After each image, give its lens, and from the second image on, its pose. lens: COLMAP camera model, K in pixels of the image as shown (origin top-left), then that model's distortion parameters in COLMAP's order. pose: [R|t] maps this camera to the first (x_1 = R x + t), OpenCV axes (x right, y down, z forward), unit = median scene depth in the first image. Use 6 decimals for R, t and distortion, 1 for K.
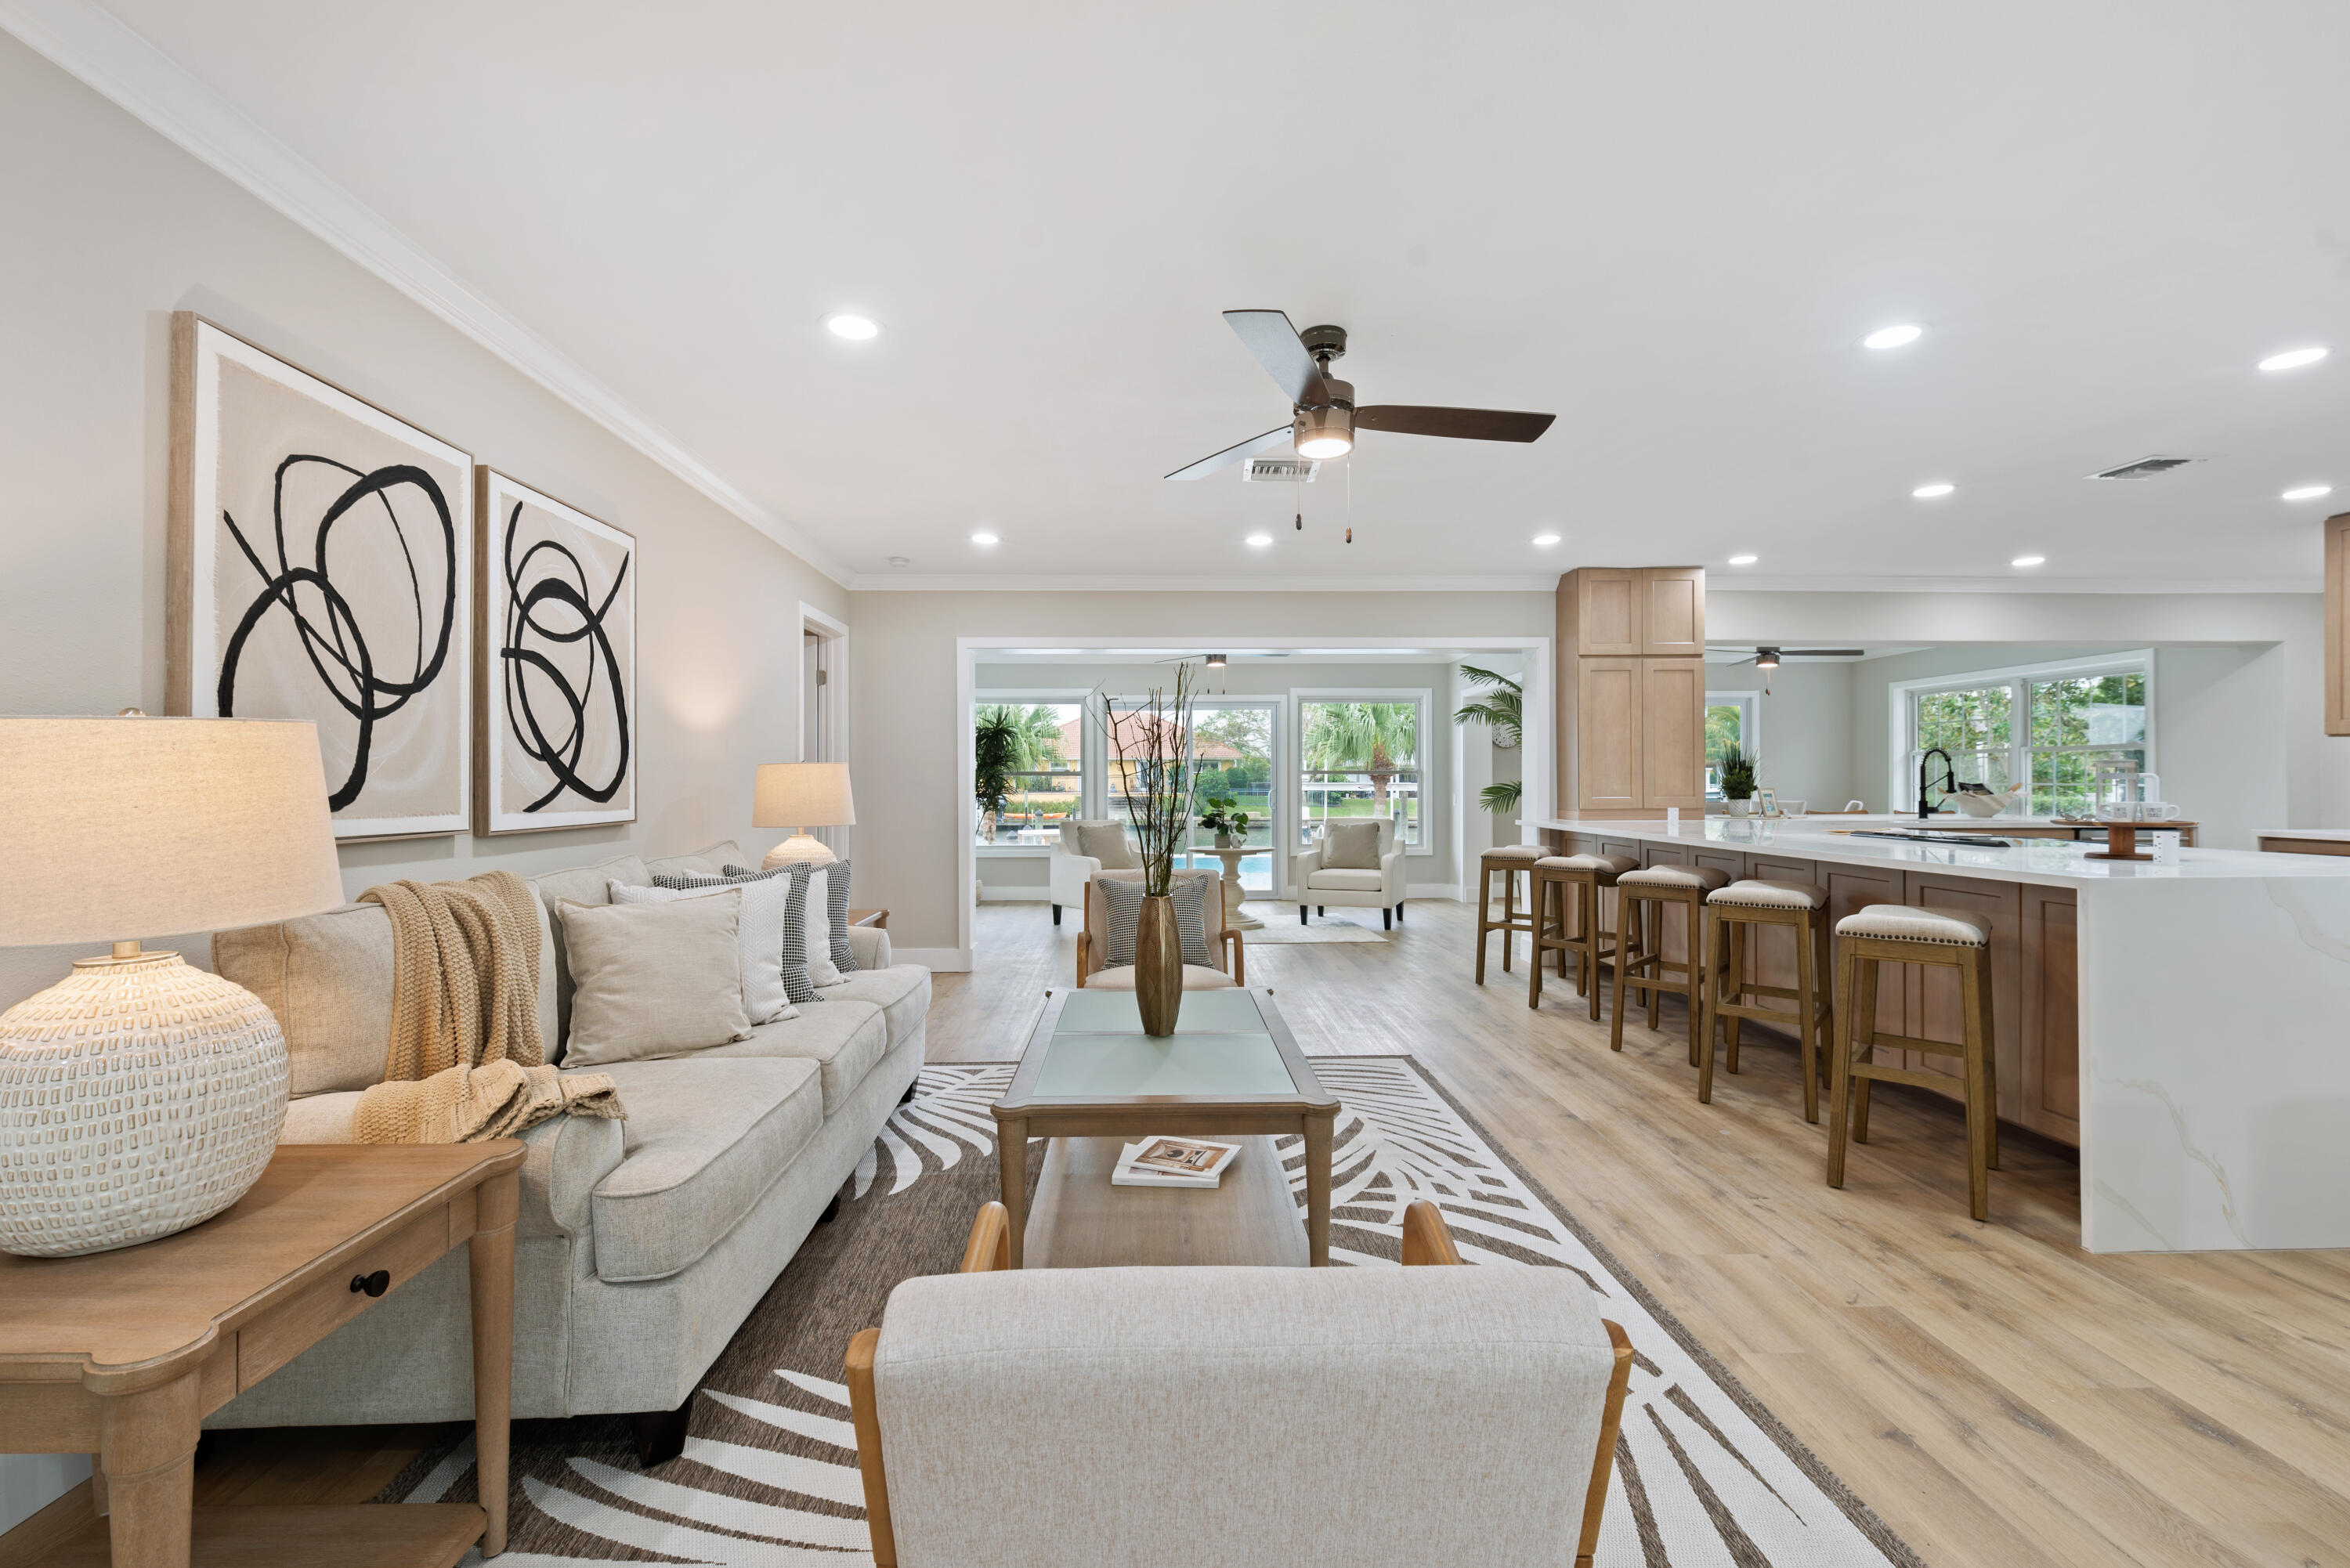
lens RADIAL K [[1009.8, 0, 1156.6], [0, 1009.8, 781.3], [0, 0, 1]] dist [0.000057, -0.000244]
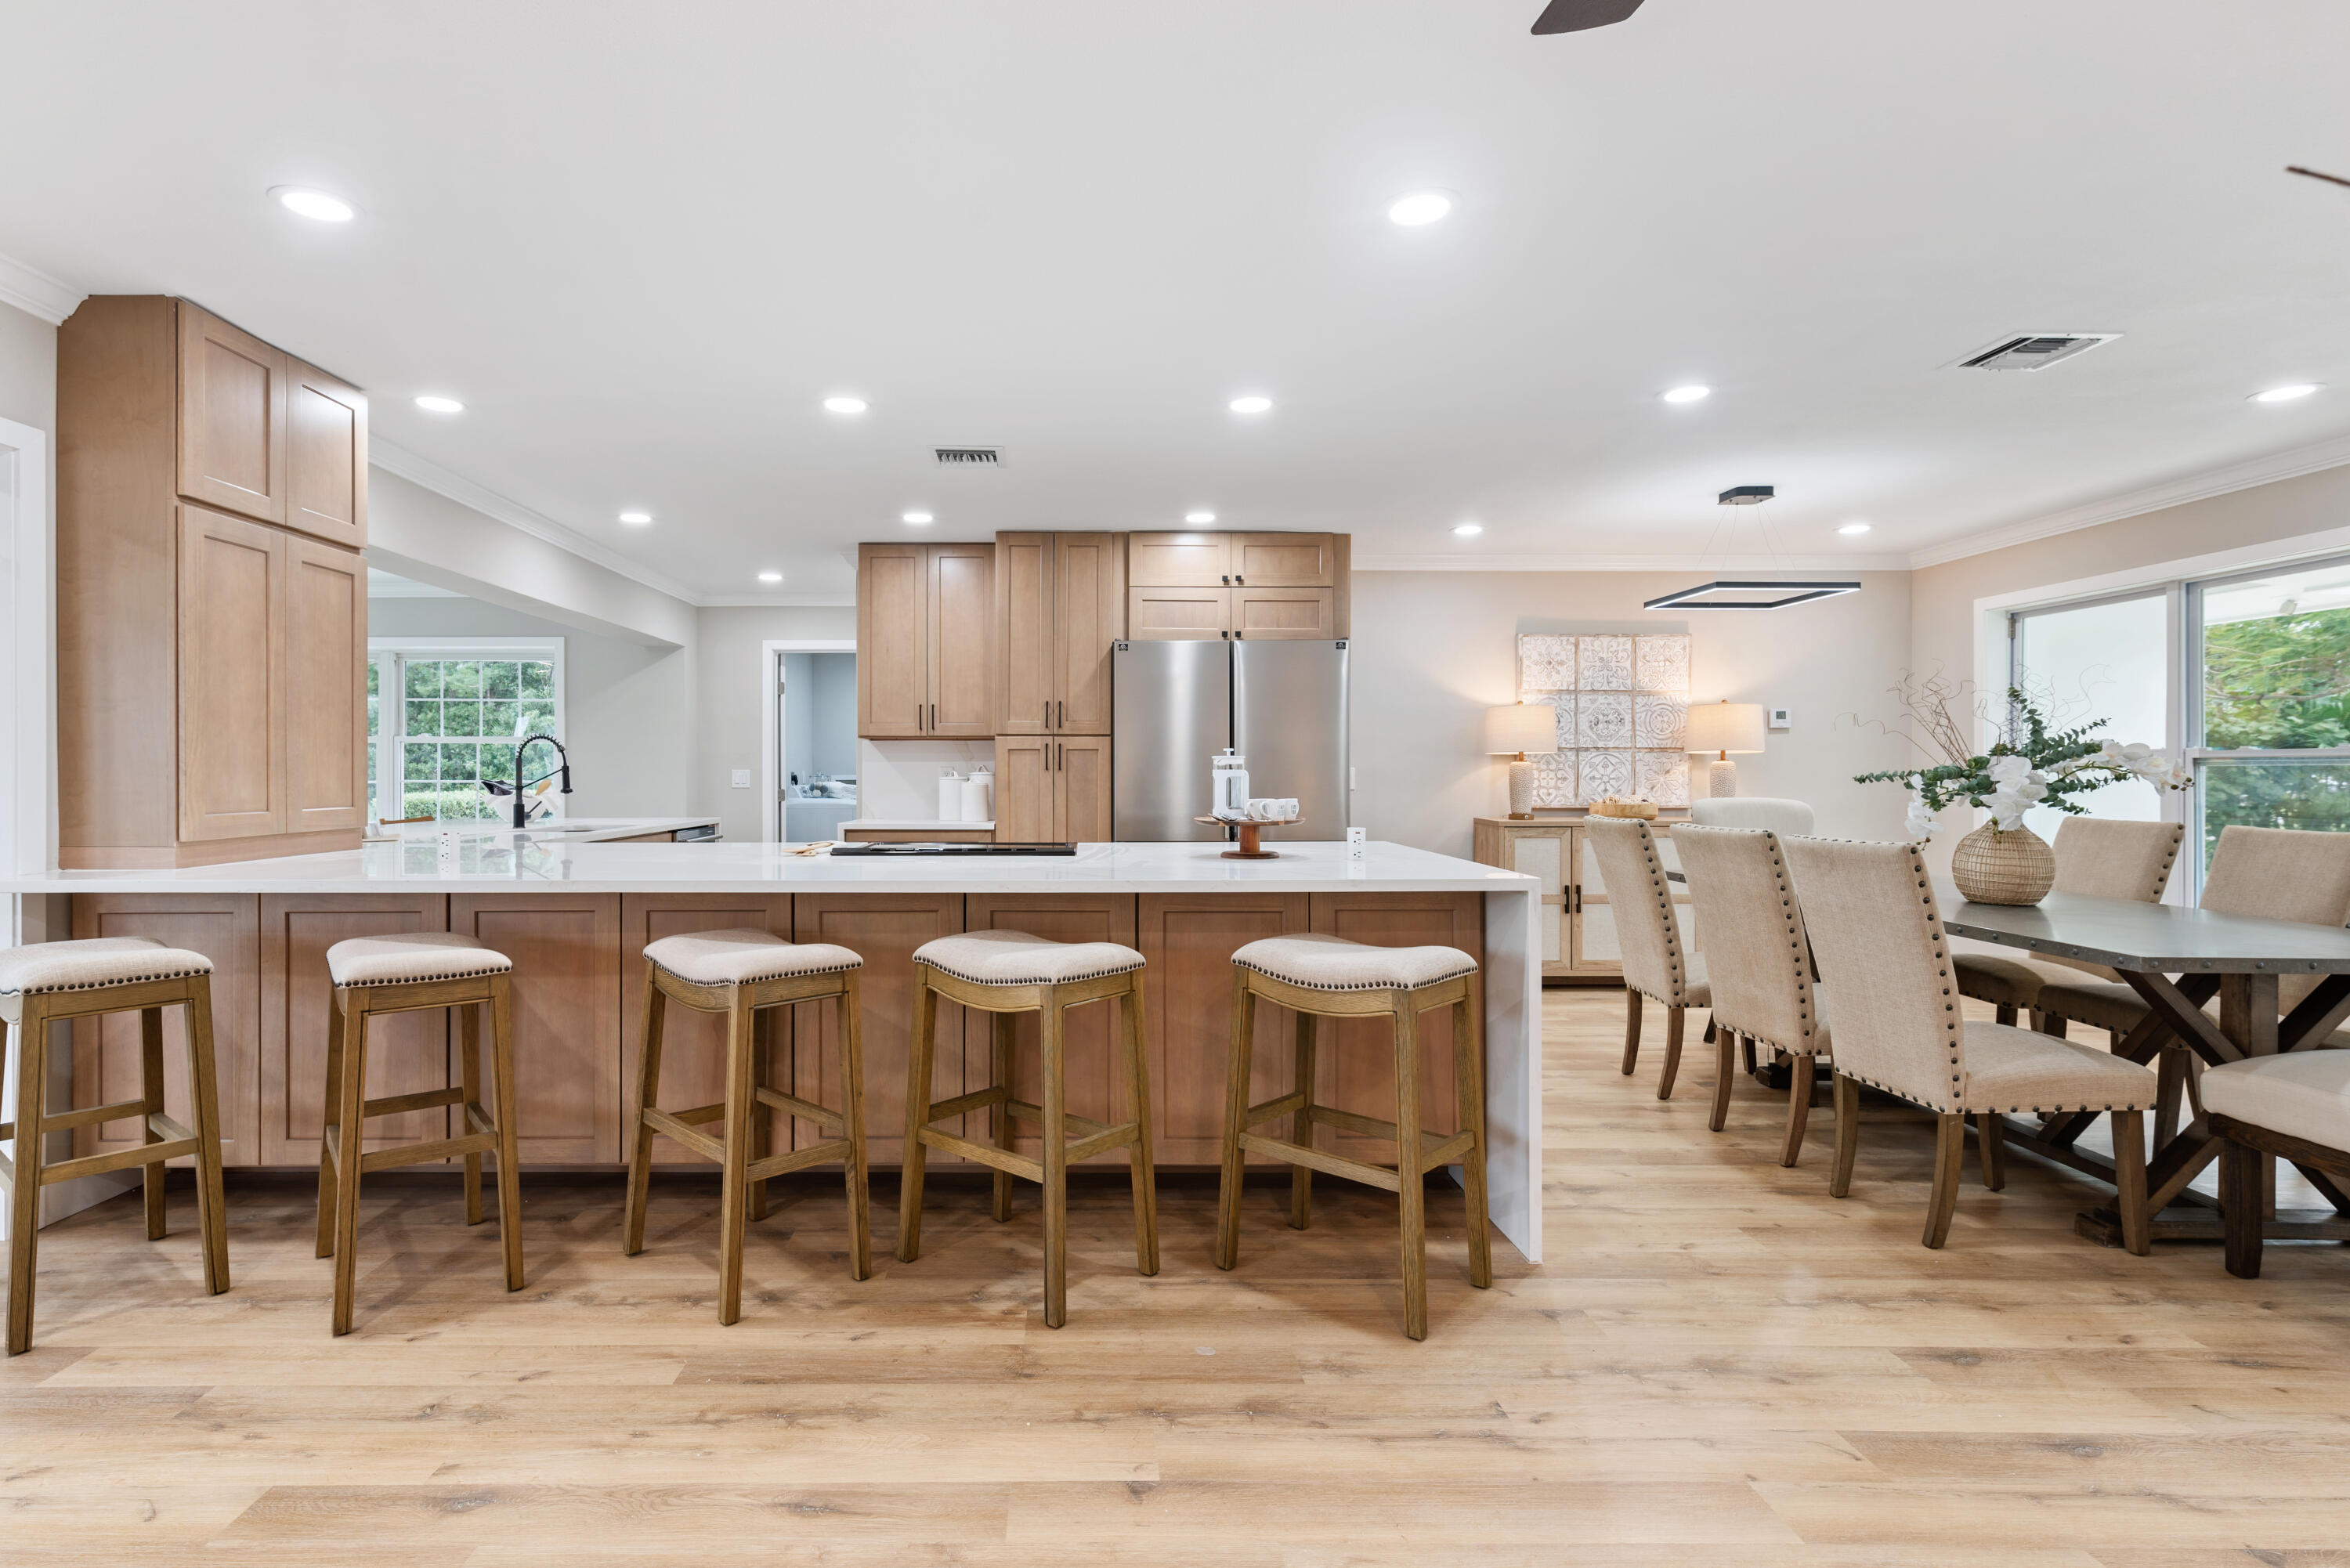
lens RADIAL K [[1117.6, 0, 1086.9], [0, 1117.6, 772.0], [0, 0, 1]] dist [0.005441, -0.000240]
pose [[0.015918, 0.004241, 0.999864, -0.083076], [0.000799, 0.999991, -0.004254, -0.000865], [-0.999873, 0.000867, 0.015915, 0.736407]]
